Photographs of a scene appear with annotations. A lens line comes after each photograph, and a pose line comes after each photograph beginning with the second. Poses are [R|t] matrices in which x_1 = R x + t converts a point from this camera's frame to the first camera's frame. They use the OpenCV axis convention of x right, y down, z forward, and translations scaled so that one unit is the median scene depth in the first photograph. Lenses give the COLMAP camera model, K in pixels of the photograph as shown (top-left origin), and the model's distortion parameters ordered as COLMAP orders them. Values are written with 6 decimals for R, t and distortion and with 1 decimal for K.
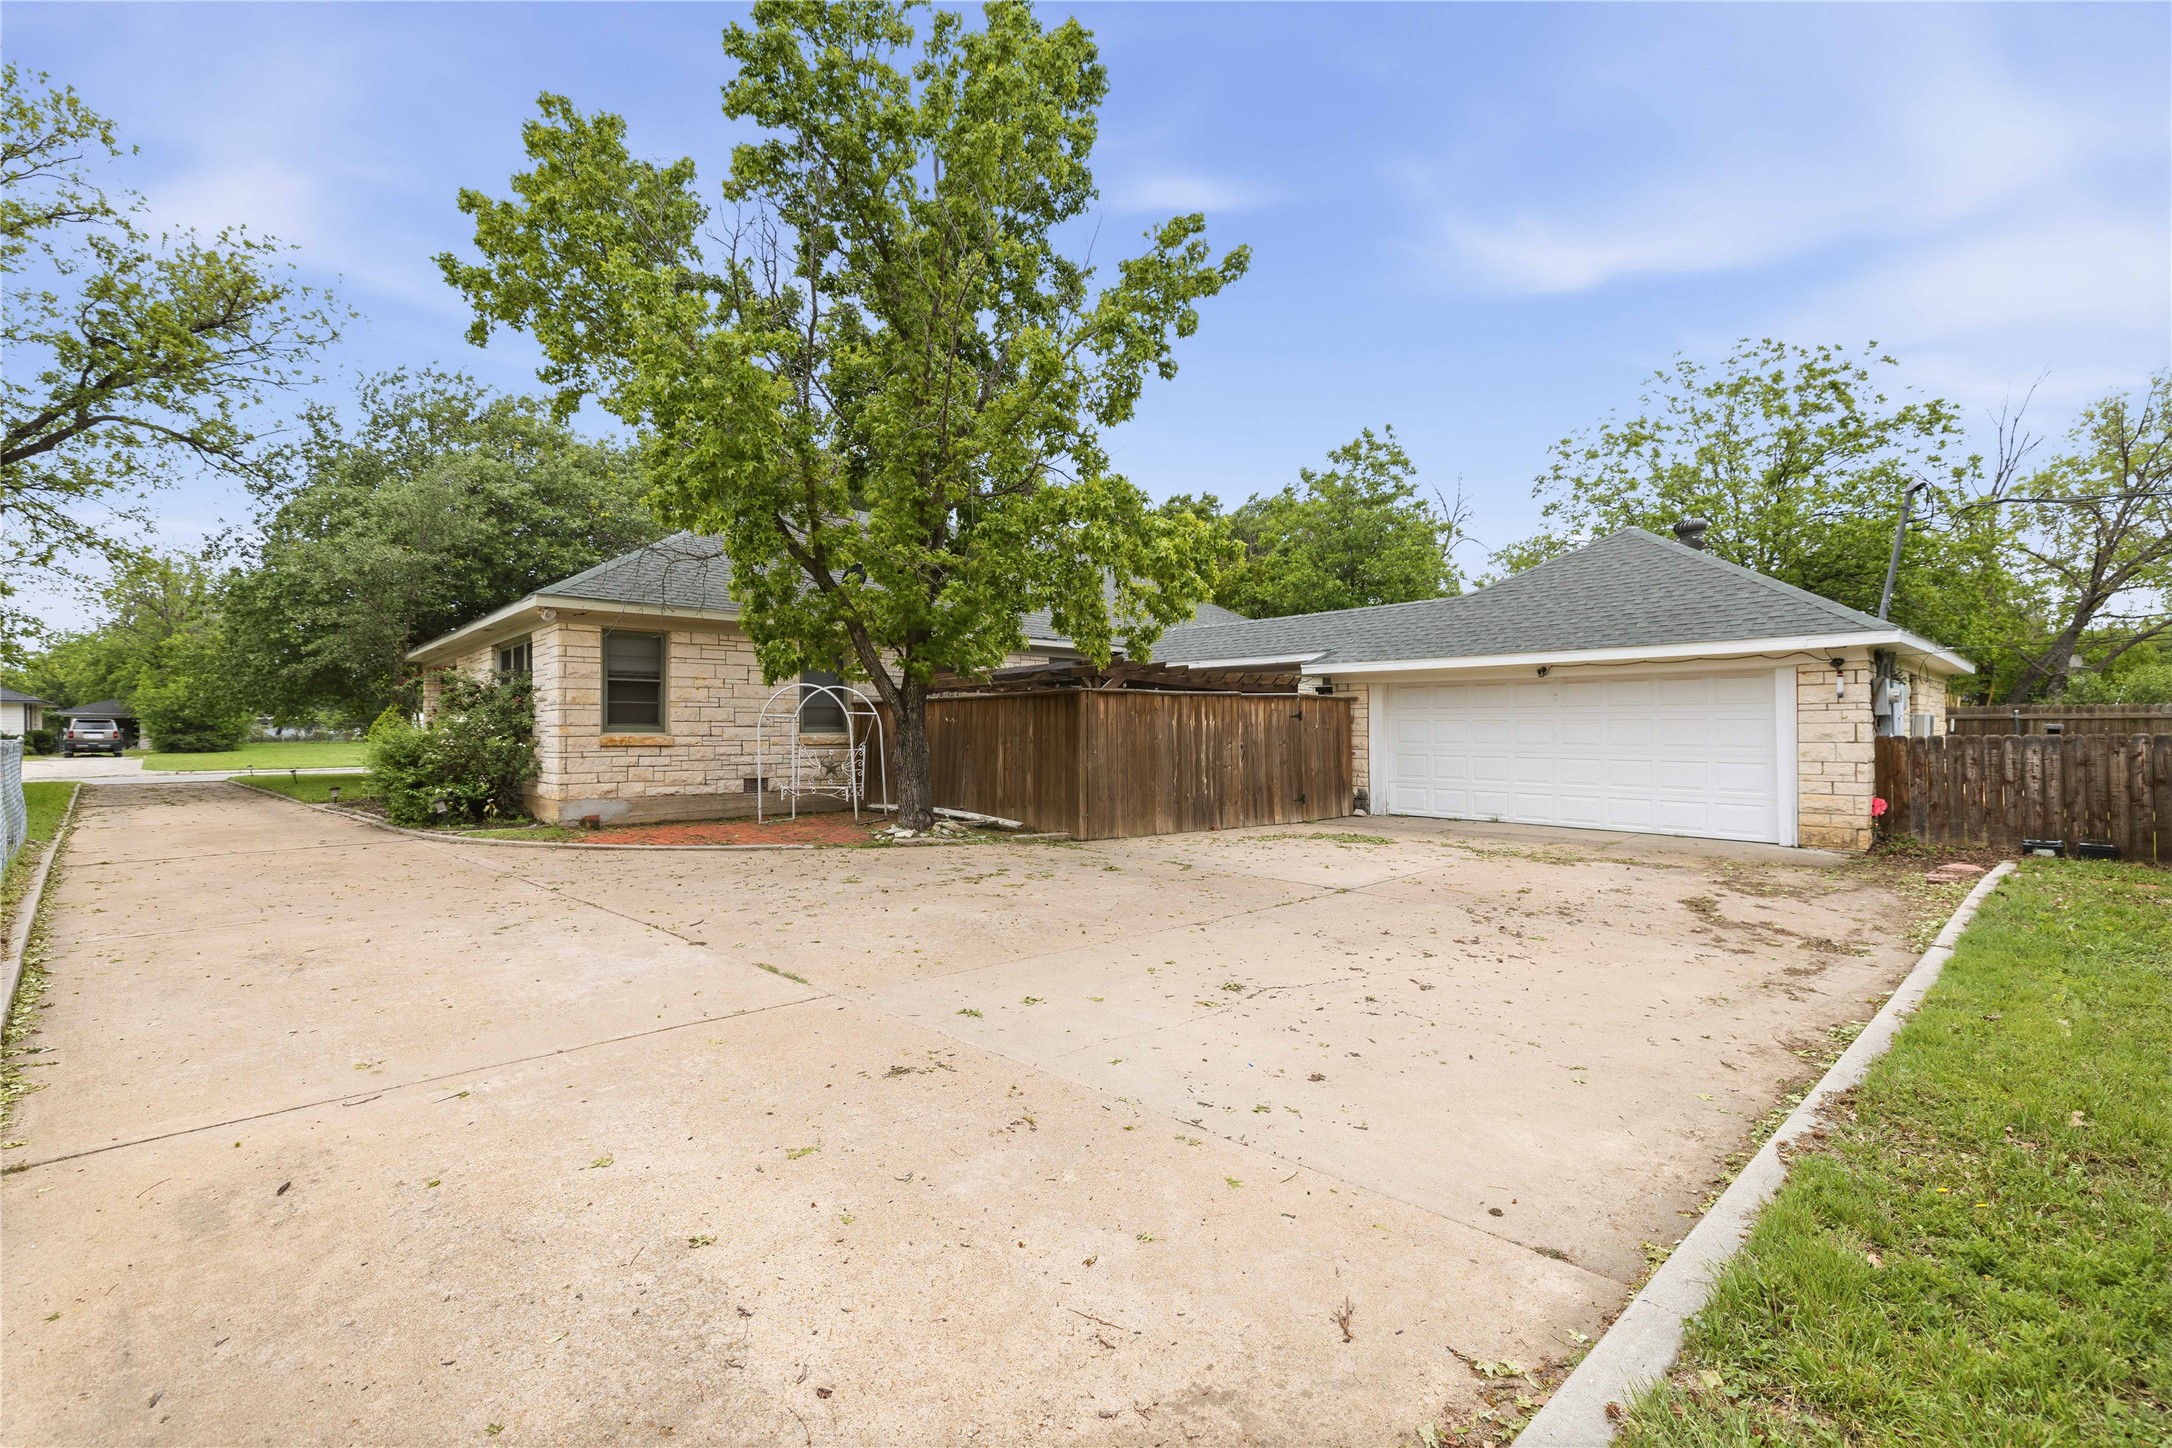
lens RADIAL K [[918.4, 0, 1088.8], [0, 918.4, 724.5], [0, 0, 1]] dist [-0.000626, 0.000035]
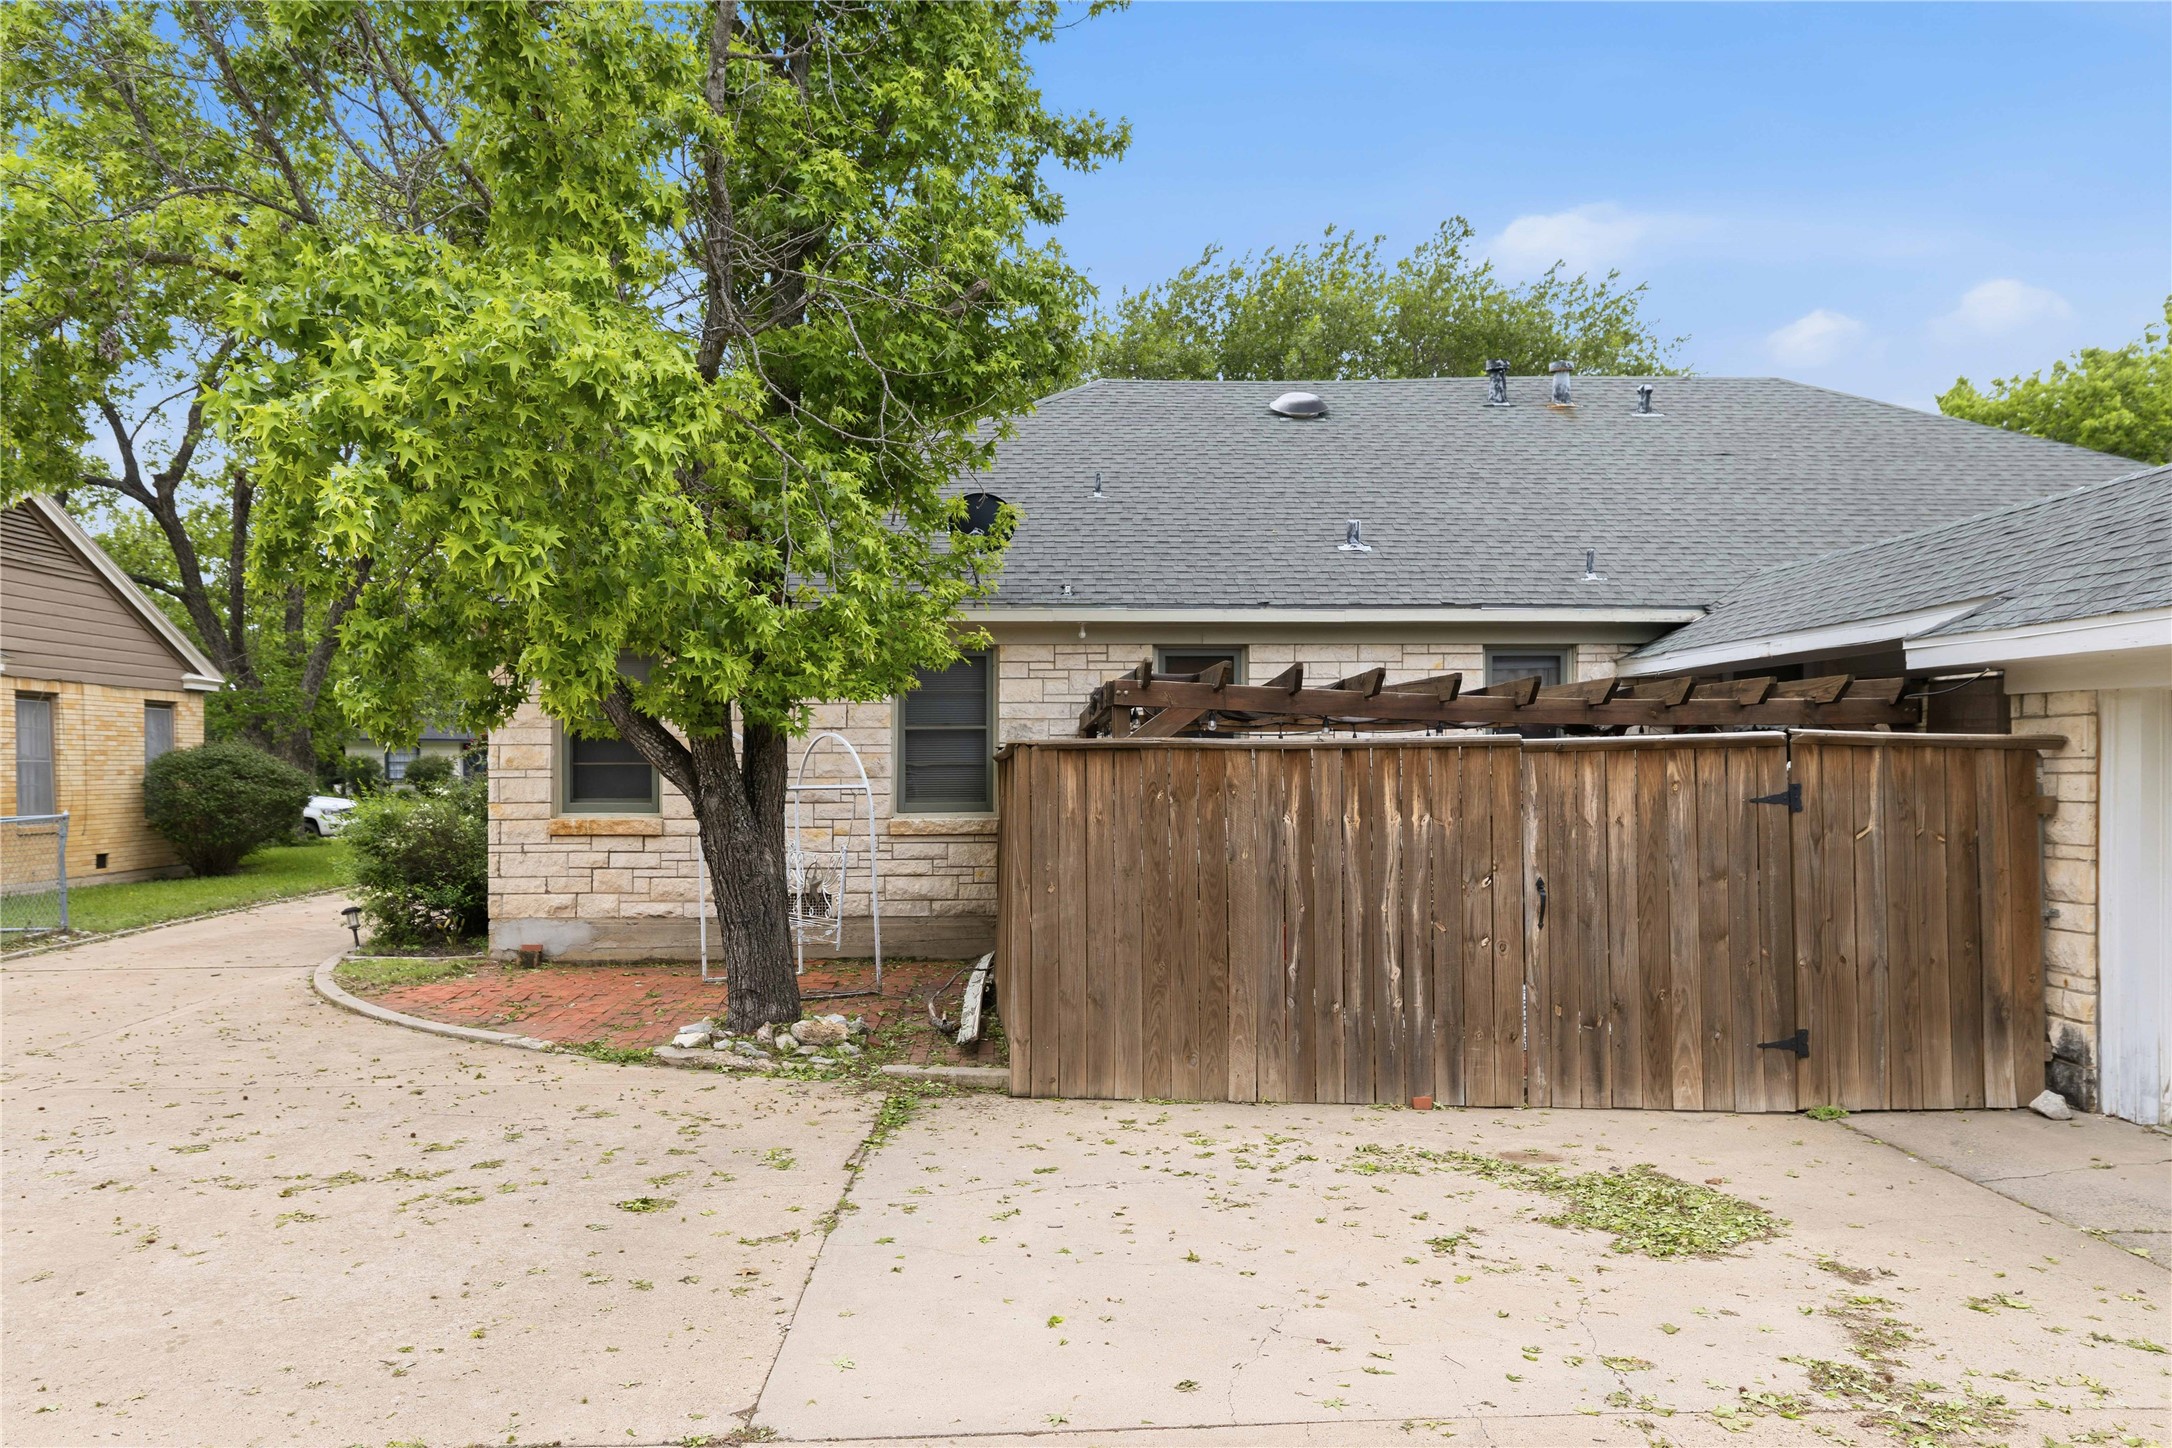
lens RADIAL K [[1607.2, 0, 1083.0], [0, 1607.2, 730.8], [0, 0, 1]] dist [0.004271, 0.001129]
pose [[0.746800, -0.013155, -0.664918, 0.454192], [0.006488, 0.999901, -0.012496, -0.030403], [0.665017, 0.005018, 0.746811, 0.399118]]
